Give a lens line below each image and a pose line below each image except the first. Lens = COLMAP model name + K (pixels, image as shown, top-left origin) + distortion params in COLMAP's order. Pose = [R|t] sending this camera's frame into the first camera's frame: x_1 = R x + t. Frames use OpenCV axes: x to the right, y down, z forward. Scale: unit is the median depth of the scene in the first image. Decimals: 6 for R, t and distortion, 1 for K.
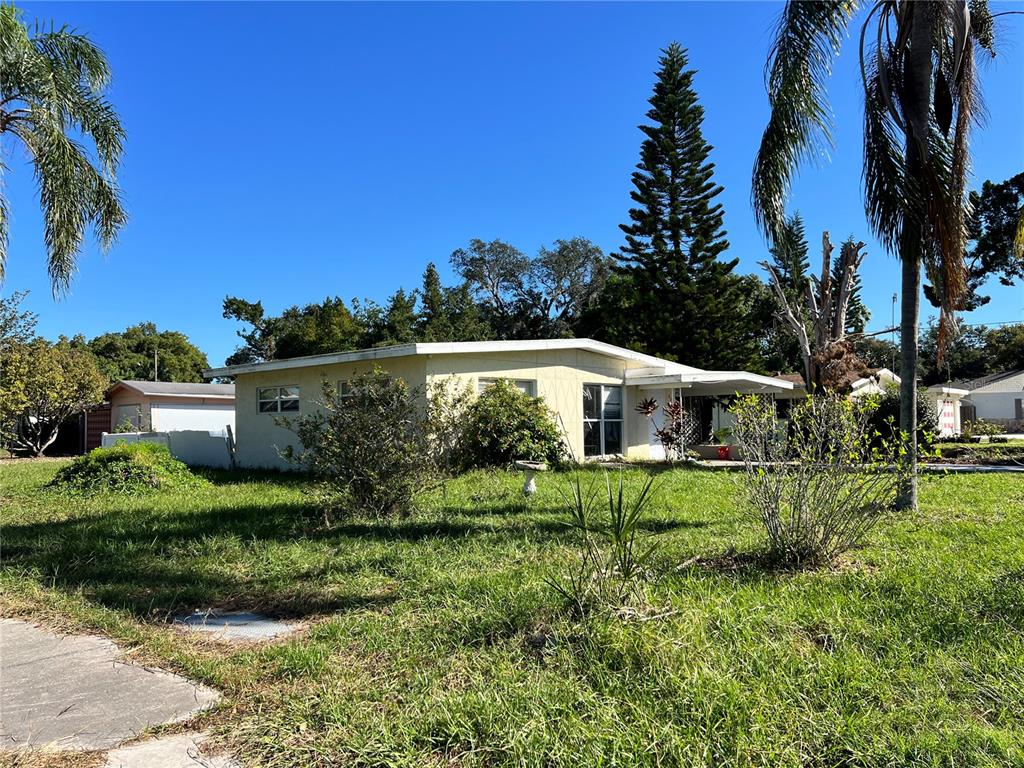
lens RADIAL K [[787.3, 0, 502.7], [0, 787.3, 388.3], [0, 0, 1]] dist [0.076725, -0.007734]
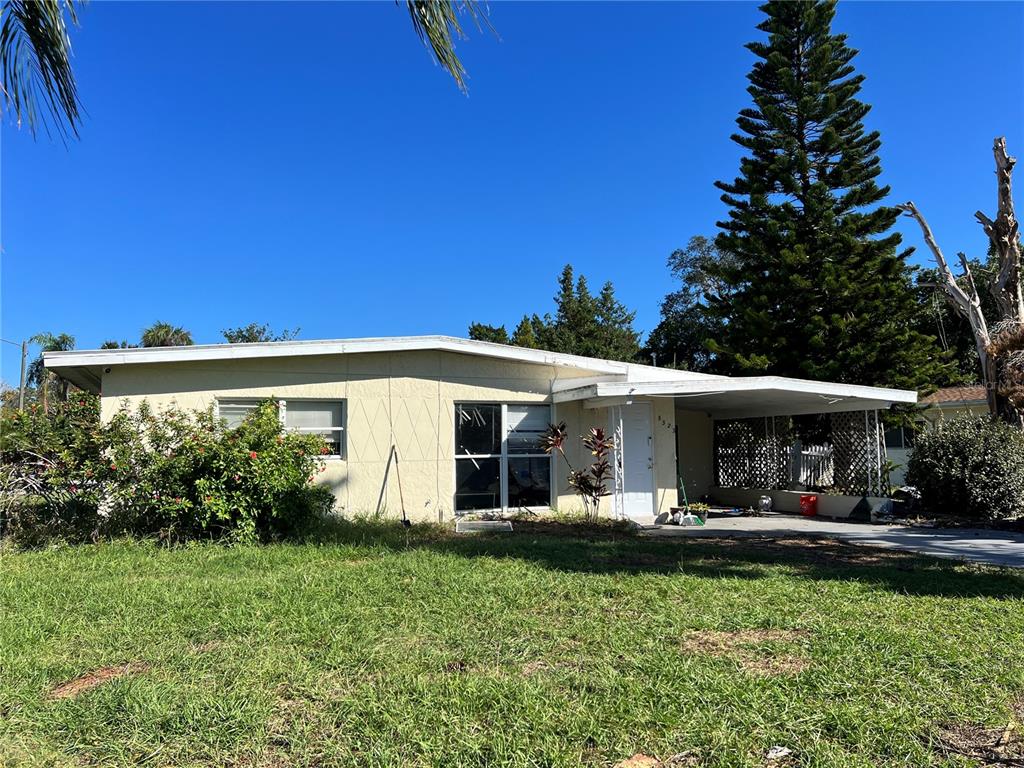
lens RADIAL K [[787.3, 0, 502.7], [0, 787.3, 388.3], [0, 0, 1]] dist [0.076725, -0.007734]
pose [[0.913943, -0.032593, -0.404532, 0.398761], [0.021728, 0.999270, -0.031421, 0.003916], [0.405260, 0.019928, 0.913984, 0.383057]]
